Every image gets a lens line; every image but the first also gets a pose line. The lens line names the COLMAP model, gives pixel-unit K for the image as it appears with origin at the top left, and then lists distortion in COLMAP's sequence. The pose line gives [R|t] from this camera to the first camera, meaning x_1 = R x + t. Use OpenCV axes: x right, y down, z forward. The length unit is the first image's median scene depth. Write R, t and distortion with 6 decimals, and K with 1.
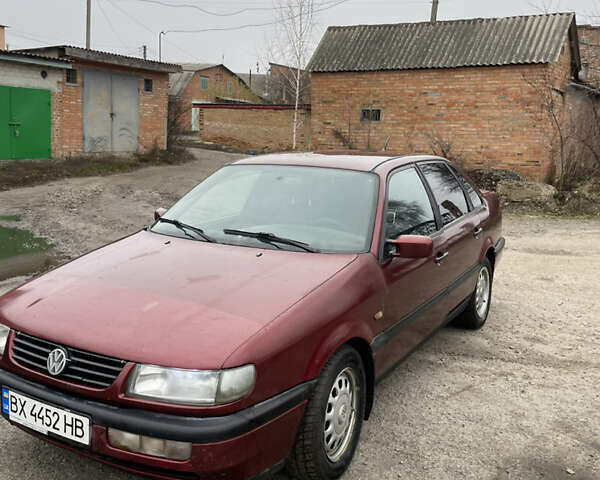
lens RADIAL K [[603.3, 0, 300.0], [0, 603.3, 240.0], [0, 0, 1]] dist [0.010980, 0.010639]
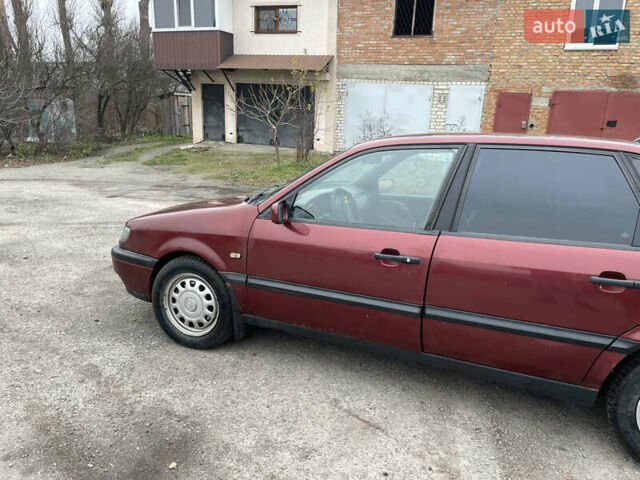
lens RADIAL K [[479.9, 0, 320.0], [0, 479.9, 240.0], [0, 0, 1]] dist [0.076322, -0.109083]
pose [[0.092324, 0.200898, -0.975252, 0.183402], [-0.207566, 0.961802, 0.178478, -0.019548], [0.973855, 0.185951, 0.130497, 0.174084]]
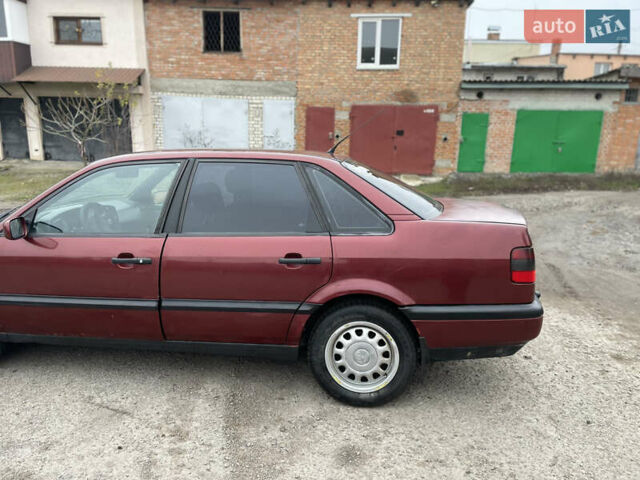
lens RADIAL K [[479.9, 0, 320.0], [0, 479.9, 240.0], [0, 0, 1]] dist [0.076322, -0.109083]
pose [[0.395279, 0.157674, -0.904927, 0.217505], [-0.159375, 0.981988, 0.101485, -0.026791], [0.904629, 0.104108, 0.413289, 0.204493]]
